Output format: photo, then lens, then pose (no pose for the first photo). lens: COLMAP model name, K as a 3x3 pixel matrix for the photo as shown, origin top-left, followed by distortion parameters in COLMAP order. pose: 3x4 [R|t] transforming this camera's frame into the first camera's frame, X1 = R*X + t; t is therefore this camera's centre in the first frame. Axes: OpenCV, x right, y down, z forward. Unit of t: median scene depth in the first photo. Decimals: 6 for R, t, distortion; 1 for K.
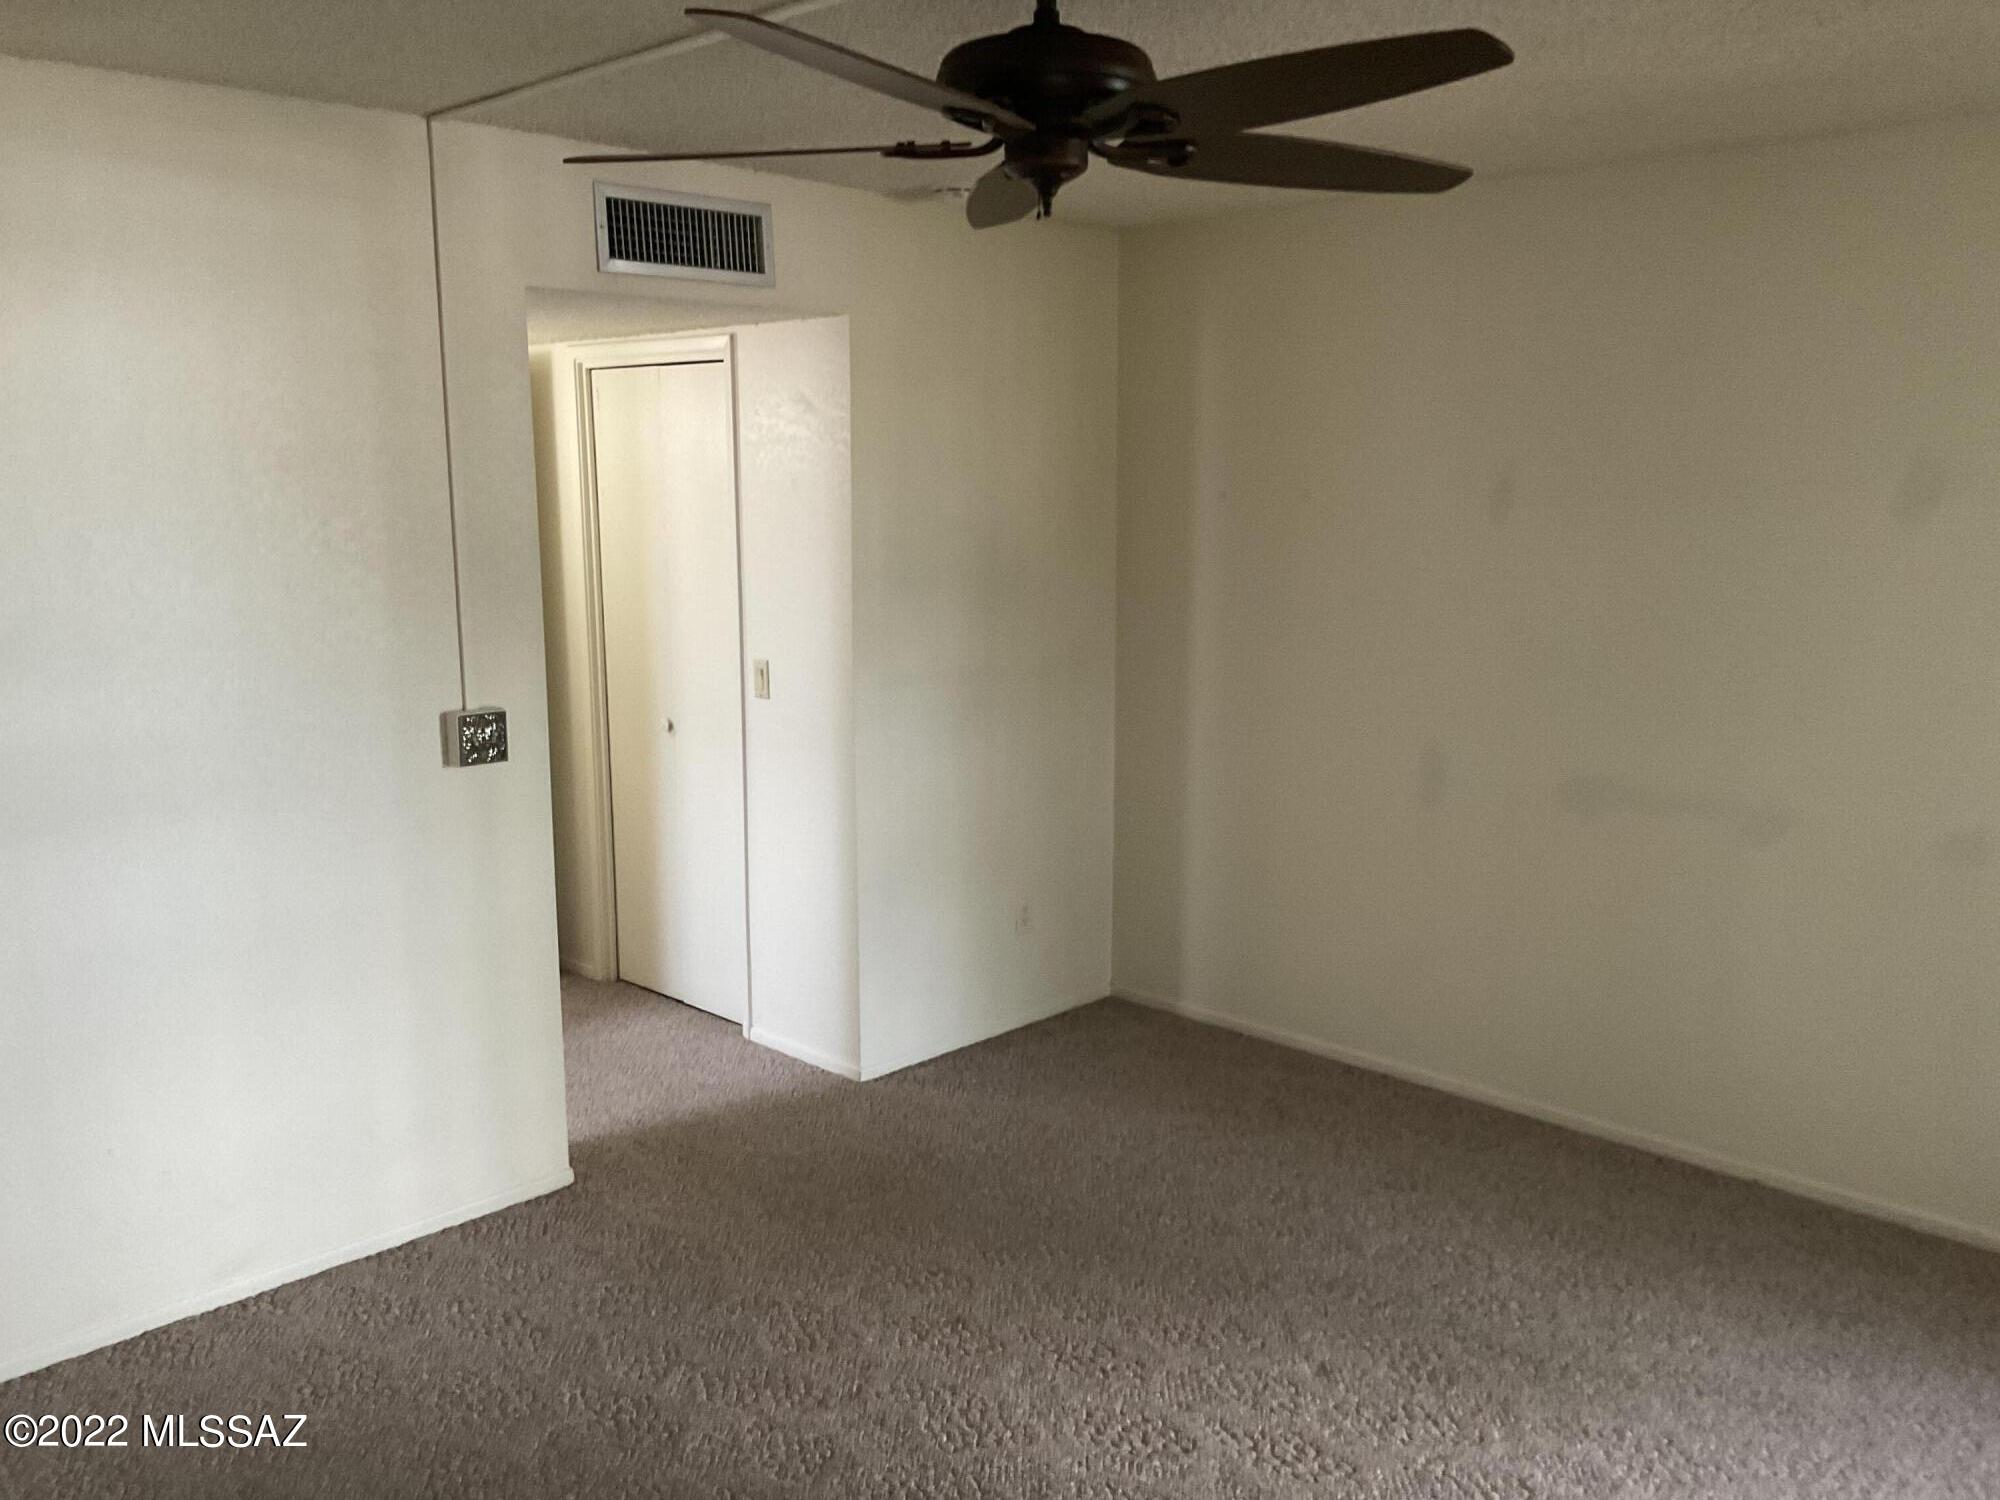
lens RADIAL K [[1655.6, 0, 992.8], [0, 1655.6, 755.7], [0, 0, 1]] dist [0.104667, -0.188914]
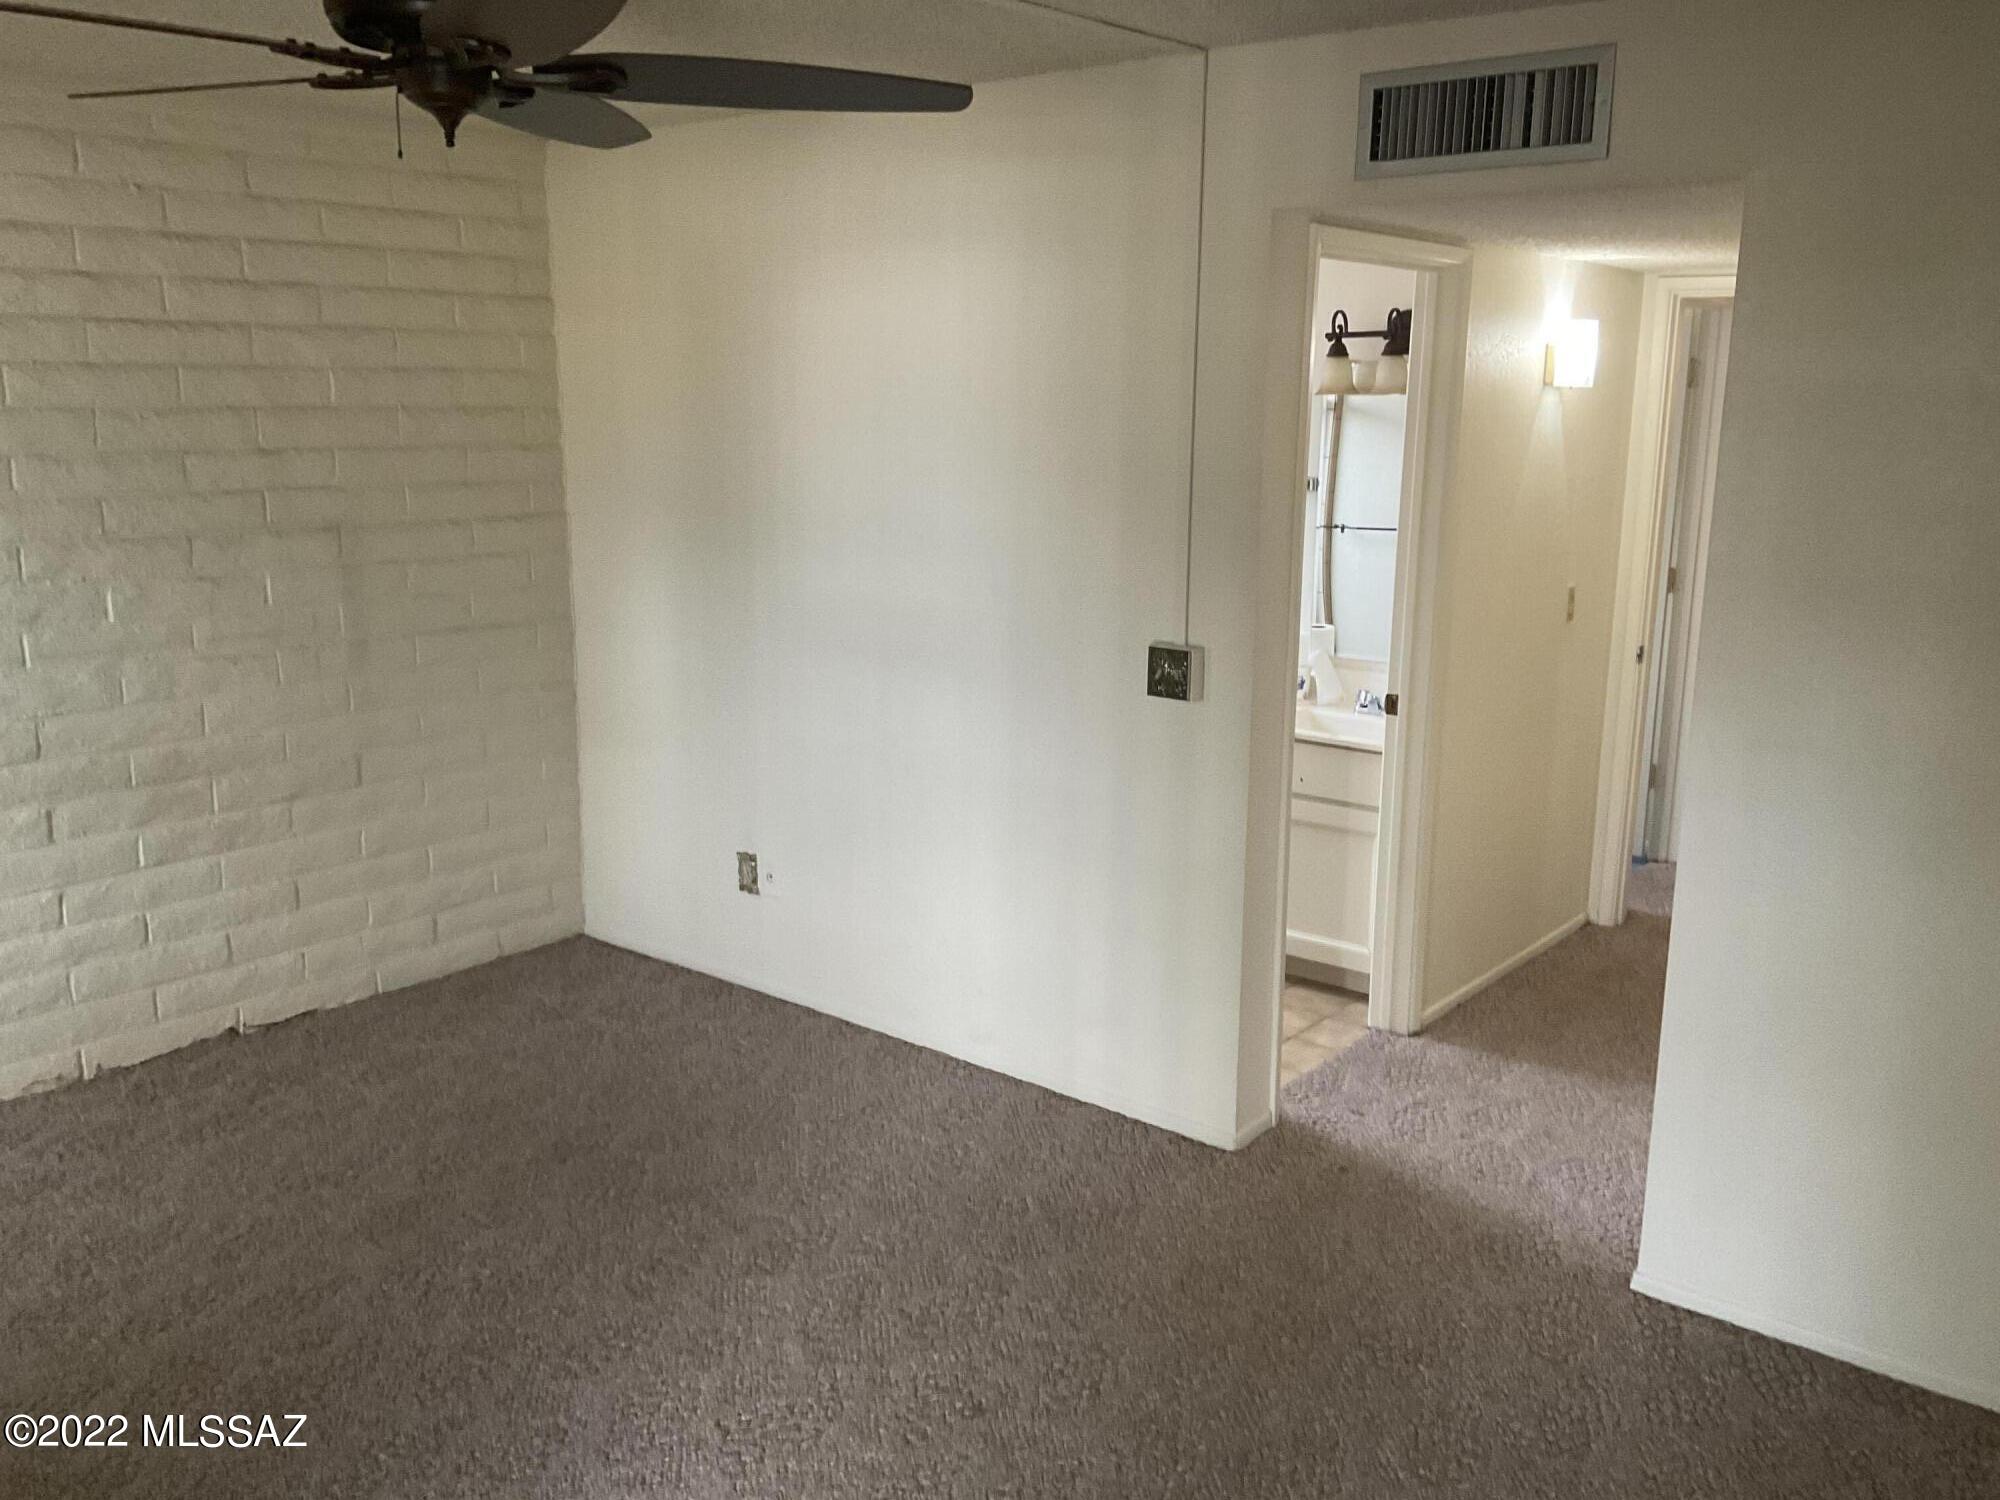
lens RADIAL K [[1664.9, 0, 1091.0], [0, 1664.9, 750.1], [0, 0, 1]] dist [-0.000959, -0.000538]
pose [[0.113601, 0.222044, -0.968396, 0.642404], [-0.183003, 0.962705, 0.199271, -0.147768], [0.976527, 0.154582, 0.149999, 0.768085]]
